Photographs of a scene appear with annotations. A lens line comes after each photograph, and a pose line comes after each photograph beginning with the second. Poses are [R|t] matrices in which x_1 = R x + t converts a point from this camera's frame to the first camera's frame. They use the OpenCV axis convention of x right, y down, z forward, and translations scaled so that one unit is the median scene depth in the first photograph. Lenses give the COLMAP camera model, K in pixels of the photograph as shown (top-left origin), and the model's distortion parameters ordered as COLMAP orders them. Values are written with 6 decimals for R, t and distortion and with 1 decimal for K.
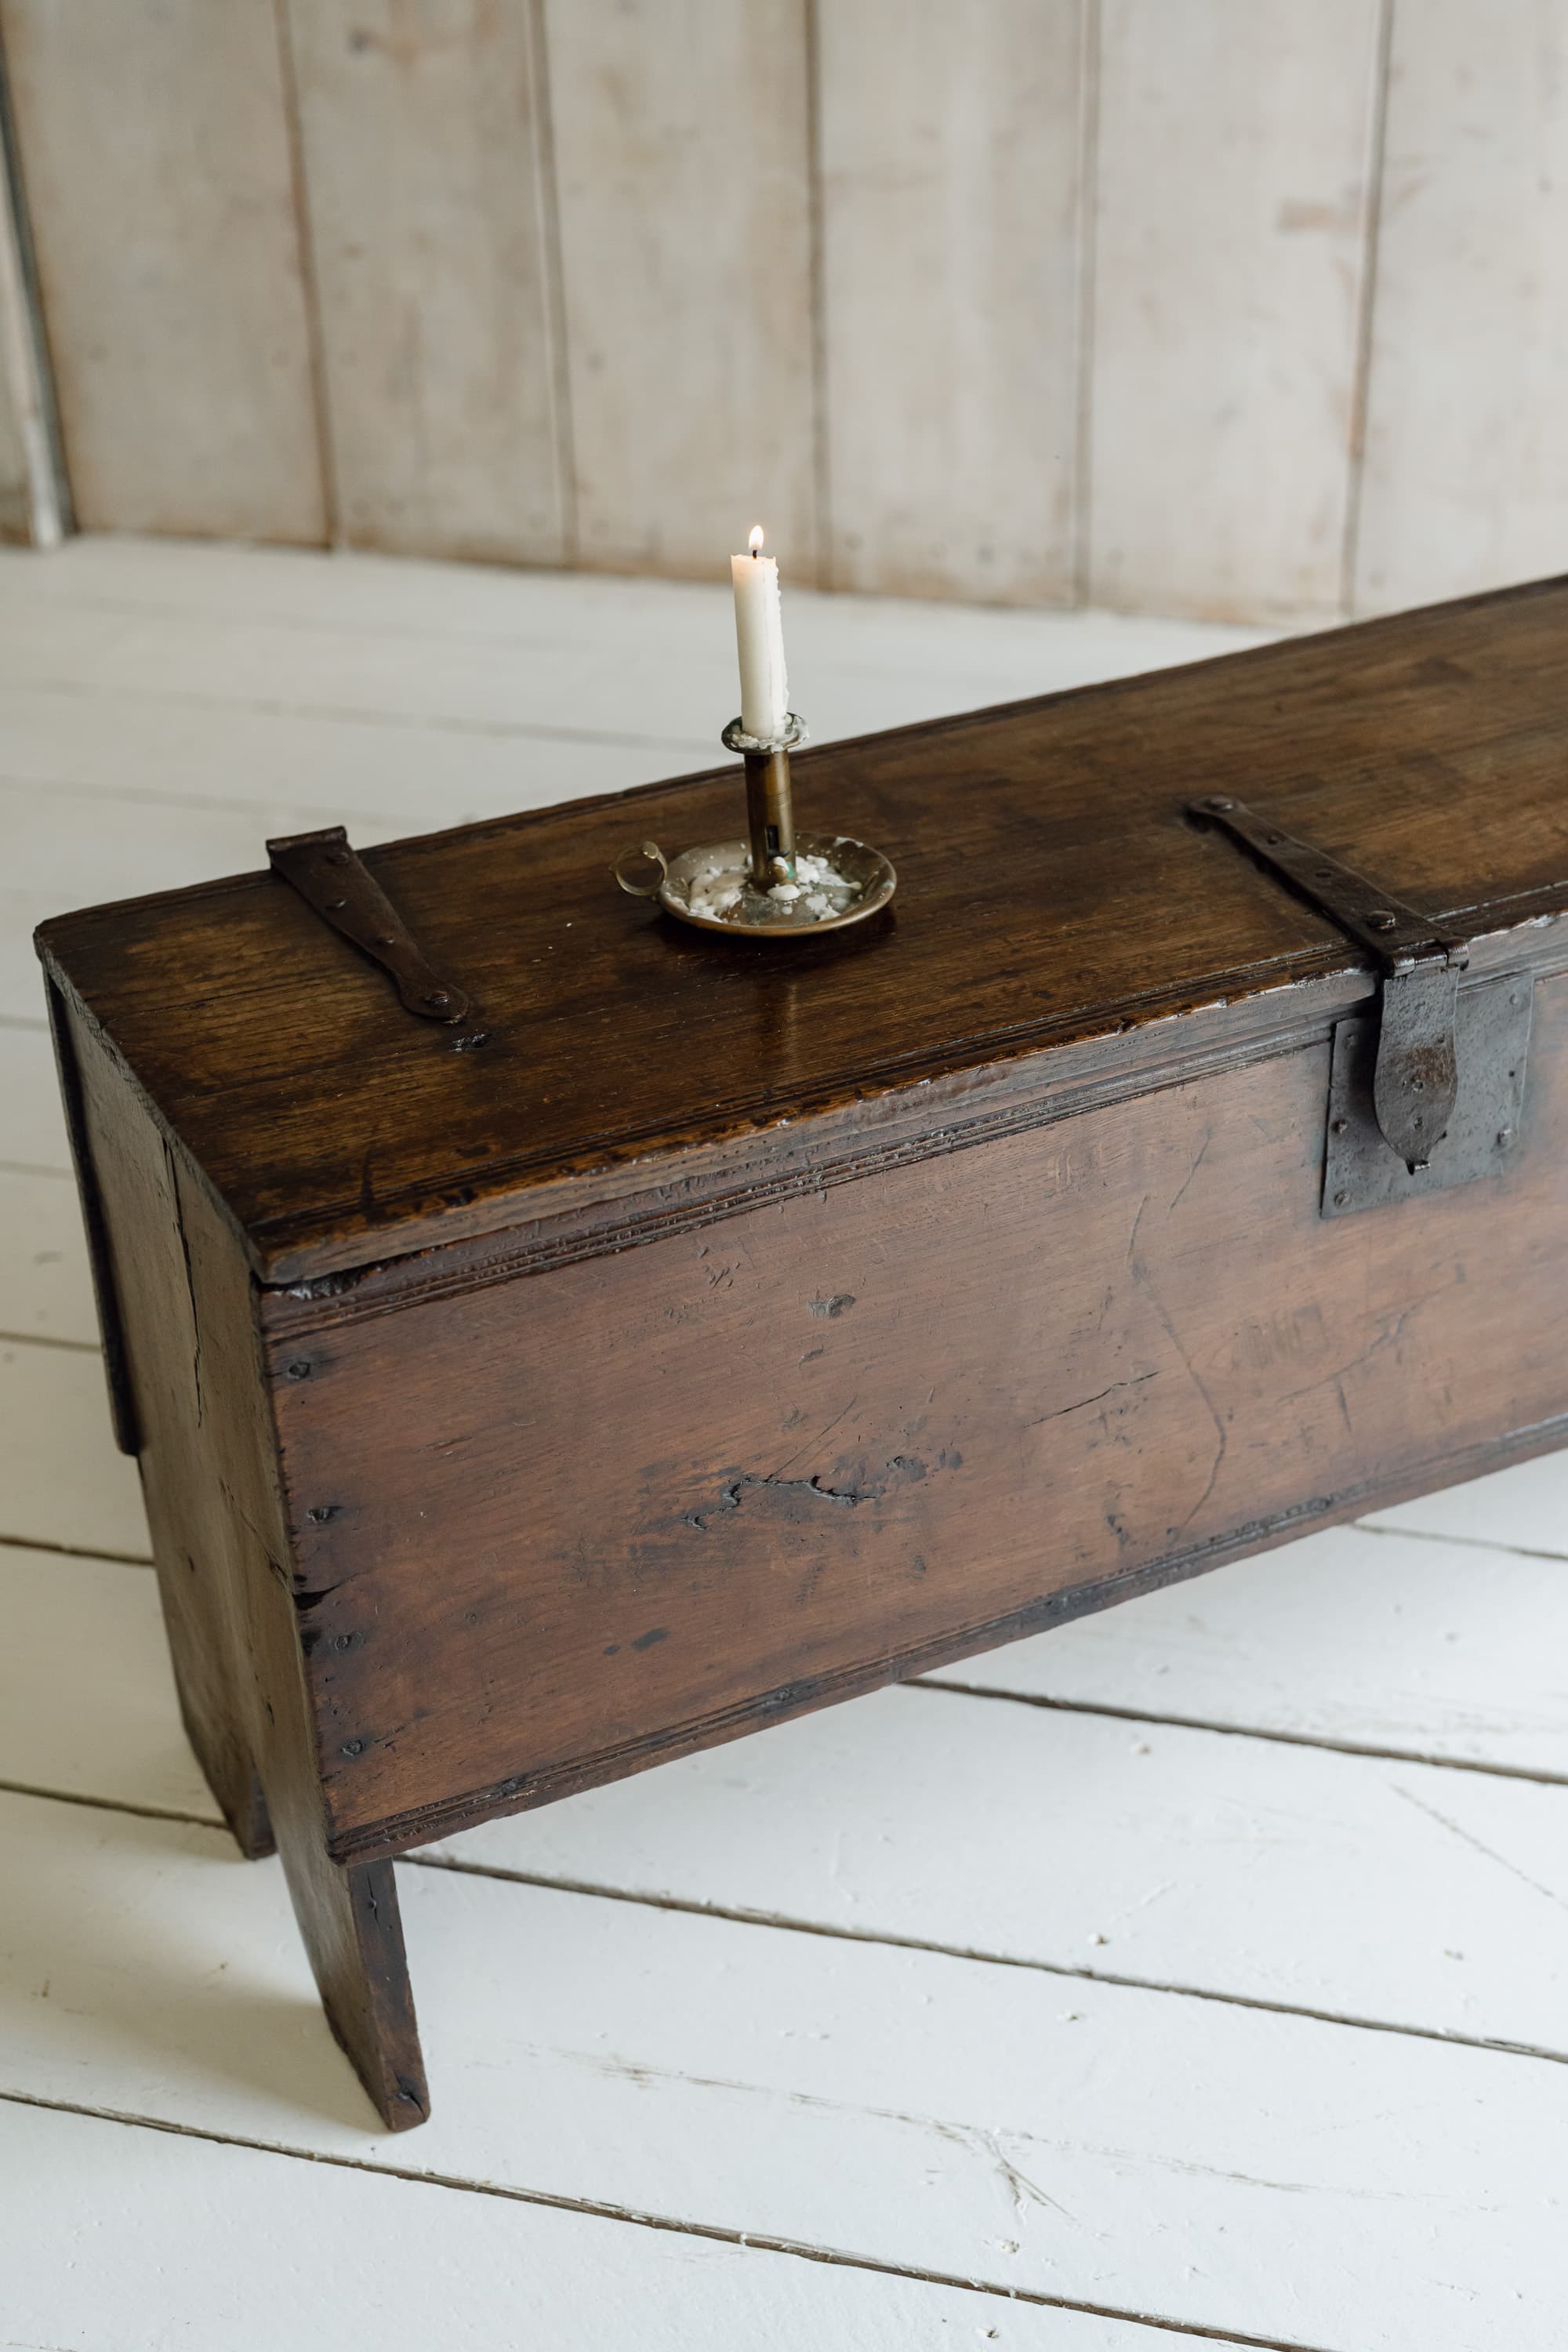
lens RADIAL K [[3335.9, 0, 753.7], [0, 3335.9, 1225.6], [0, 0, 1]] dist [0.013539, 0.000000]
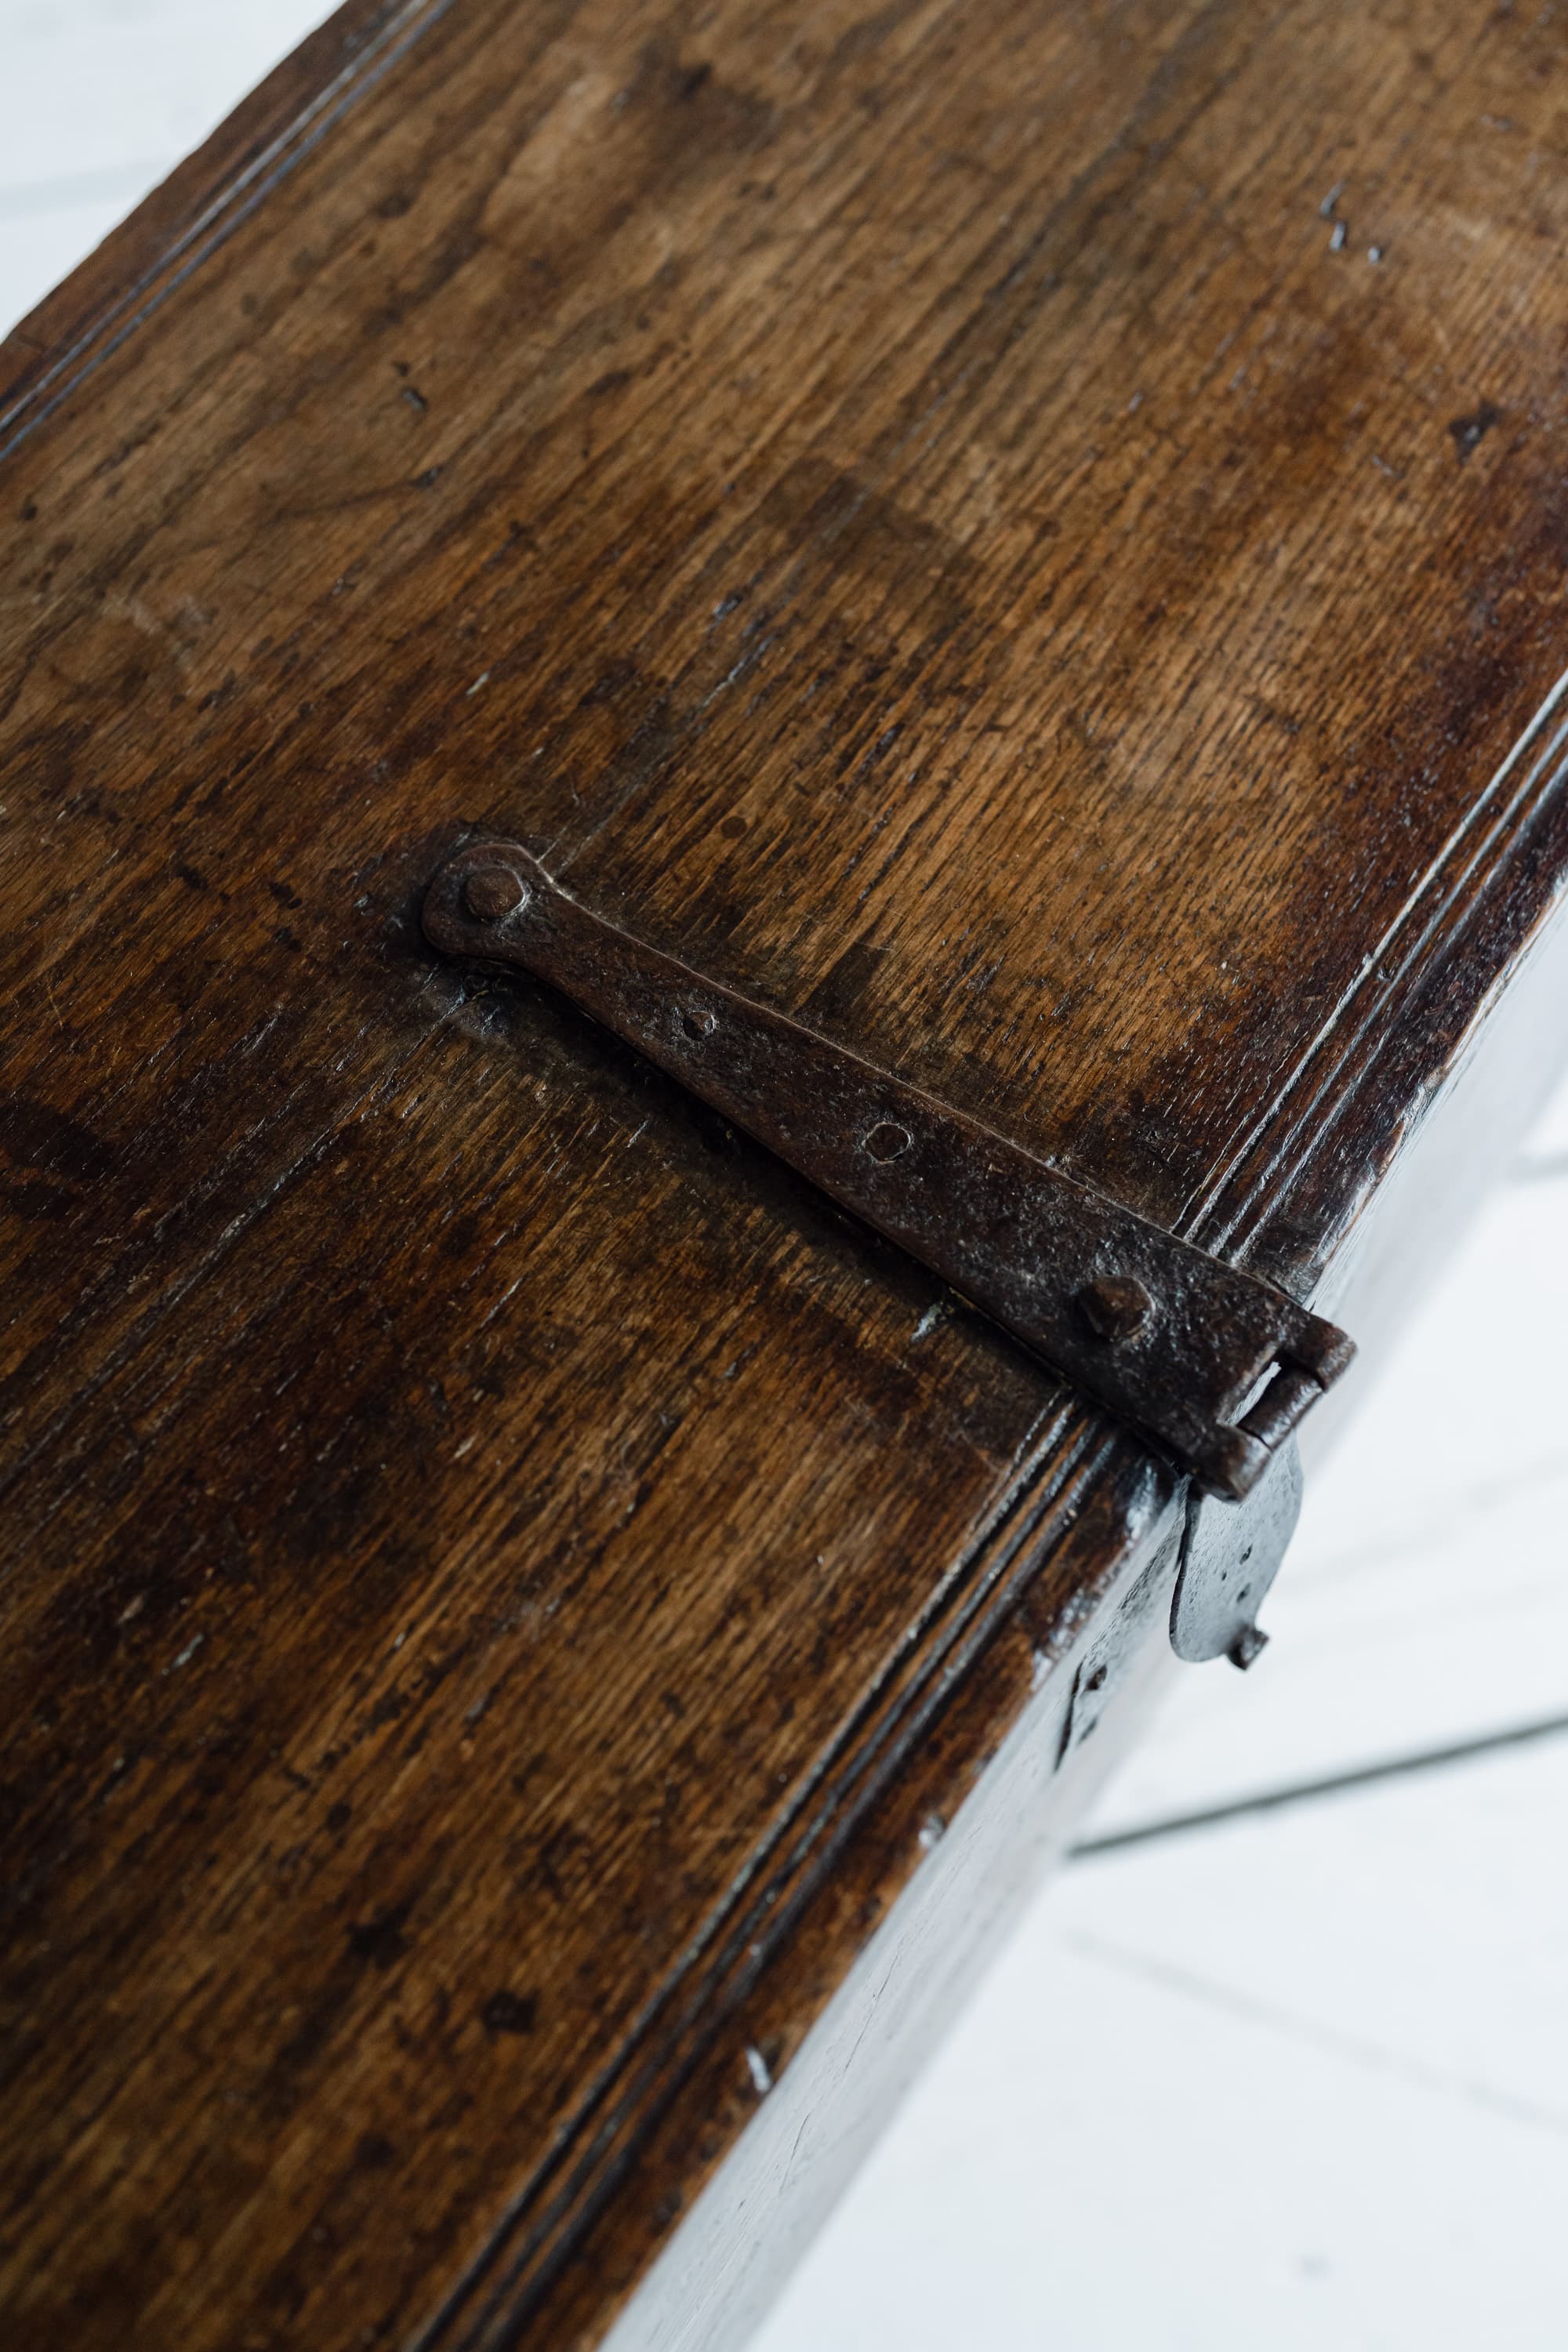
lens RADIAL K [[3335.9, 0, 776.8], [0, 3335.9, 1193.6], [0, 0, 1]] dist [0.013539, 0.000000]
pose [[0.863866, -0.431839, 0.259327, 0.052197], [0.234989, 0.800859, 0.550821, -0.327067], [-0.445550, -0.414897, 0.793313, 0.686516]]
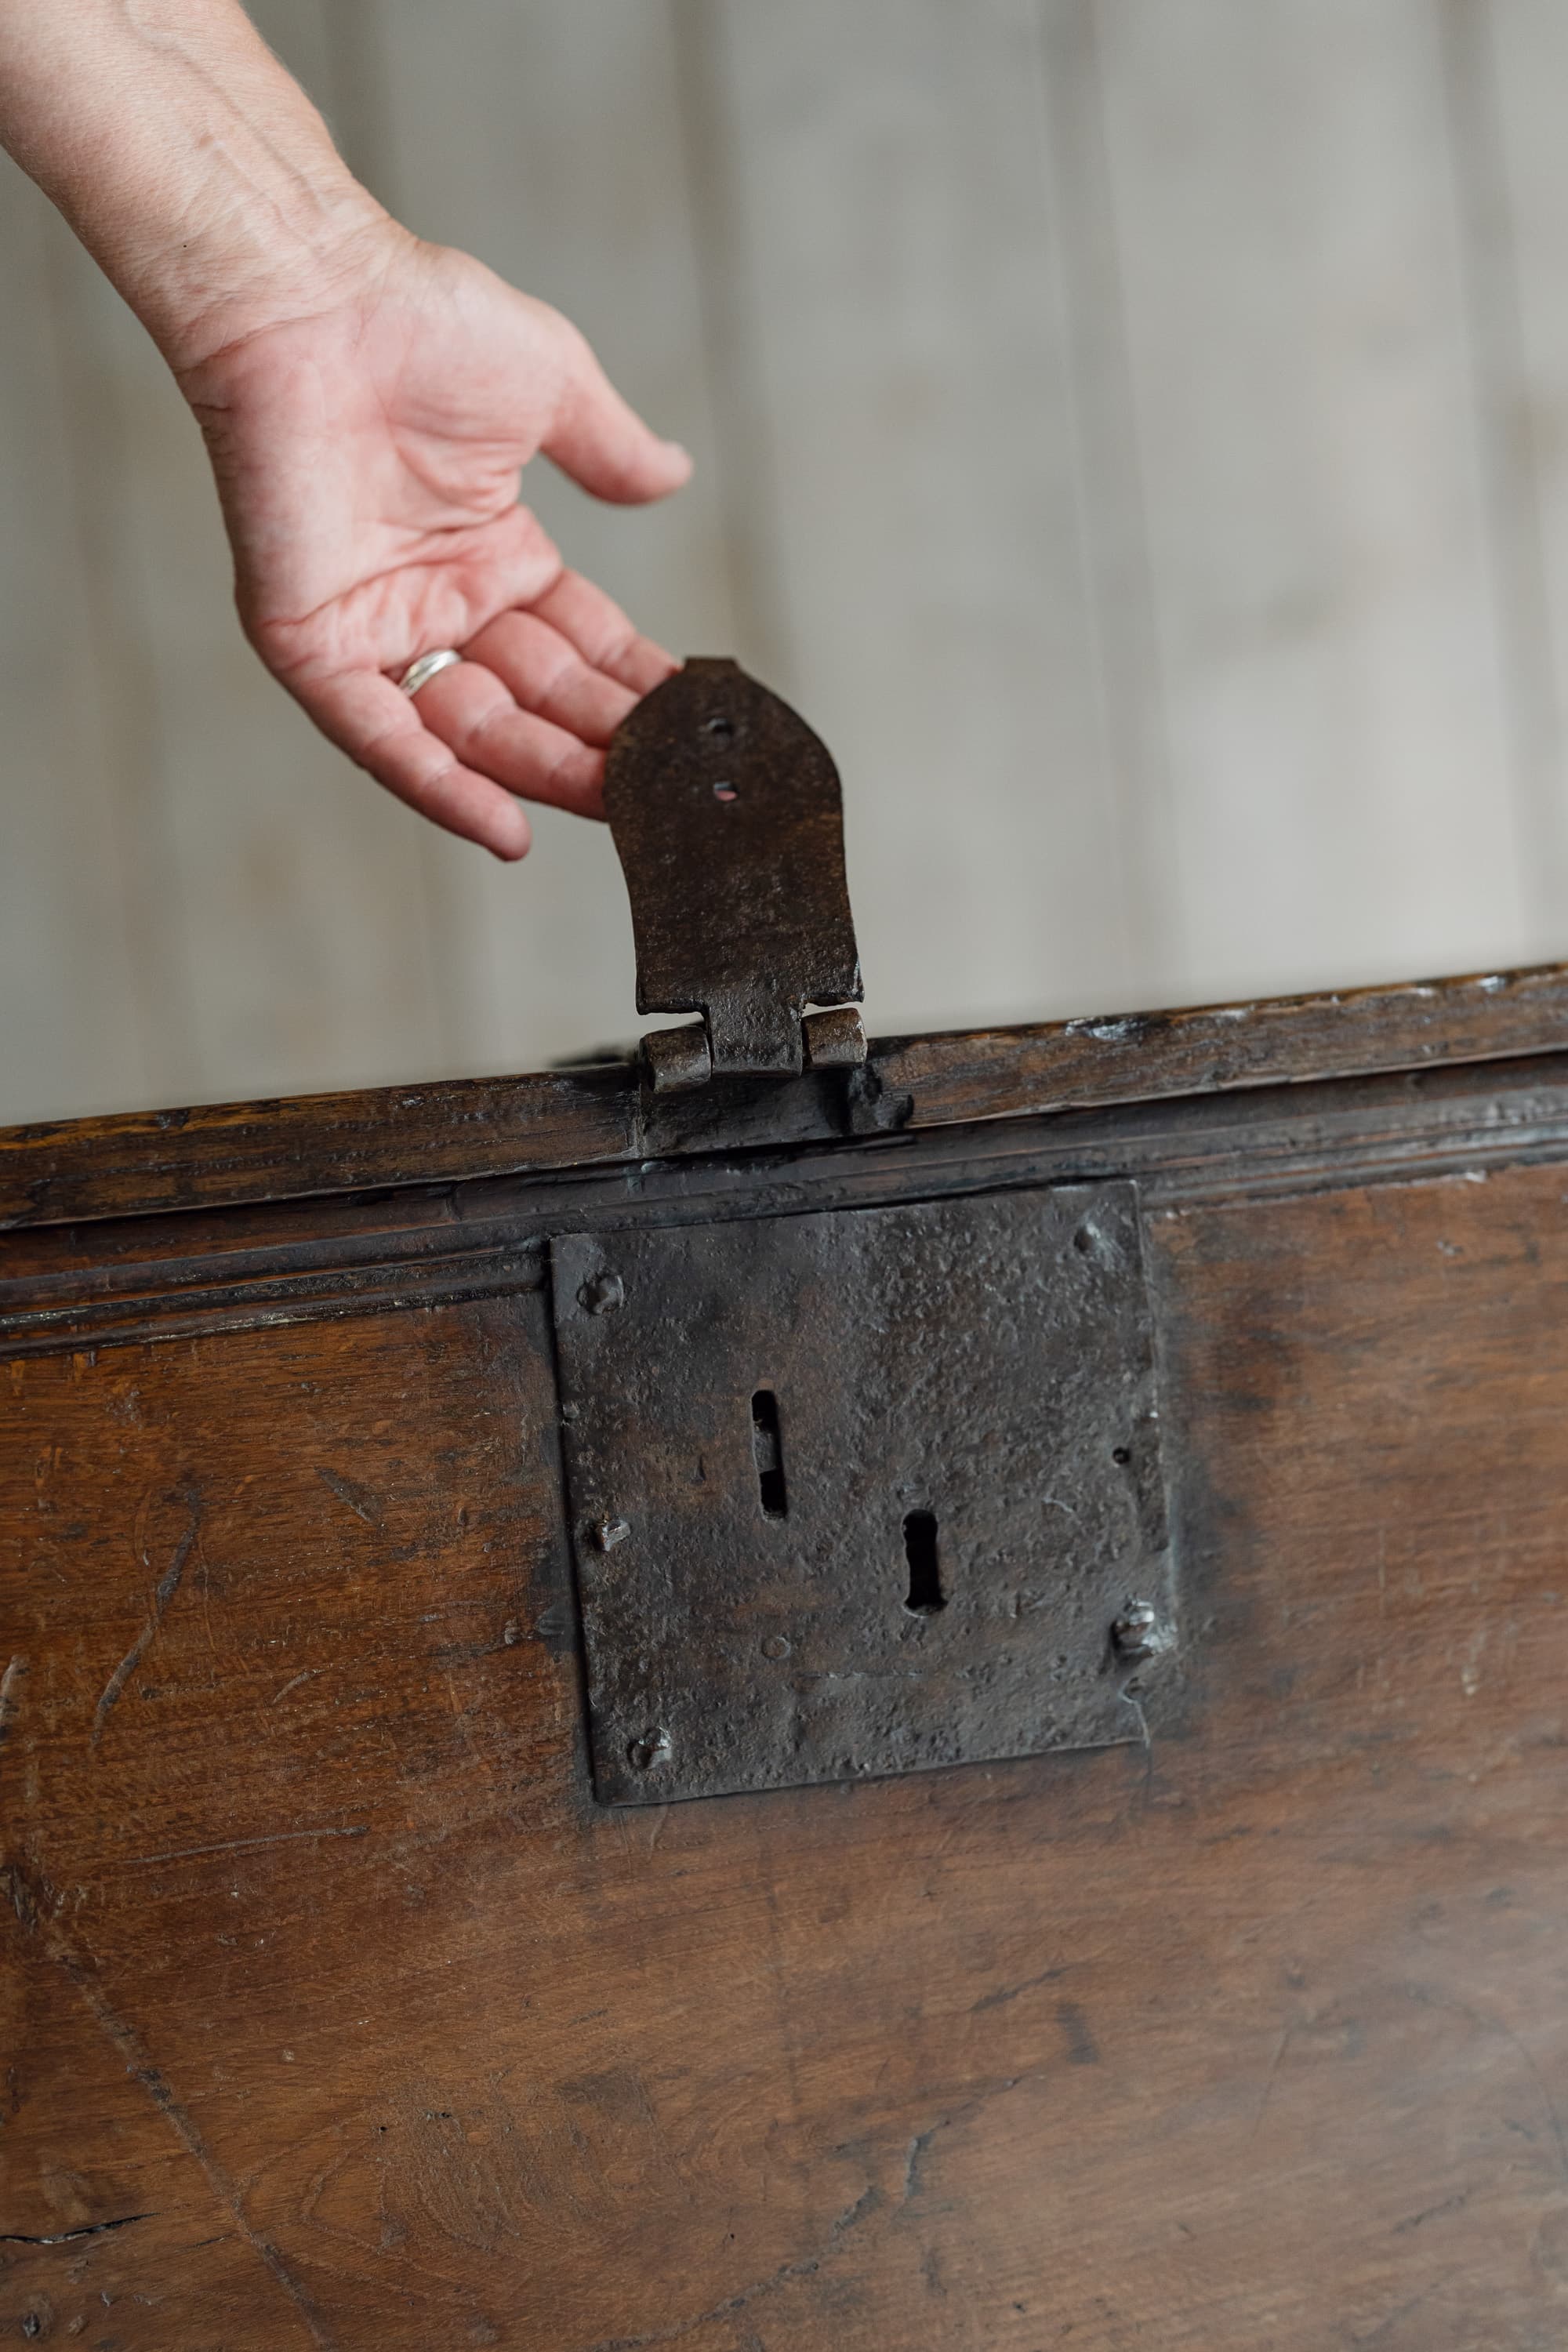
lens RADIAL K [[3335.9, 0, 730.7], [0, 3335.9, 1189.6], [0, 0, 1]] dist [0.013539, 0.000000]
pose [[0.970561, -0.060429, -0.233150, 0.277573], [-0.054009, 0.888757, -0.455185, 0.107793], [0.234720, 0.454378, 0.859330, 0.643203]]
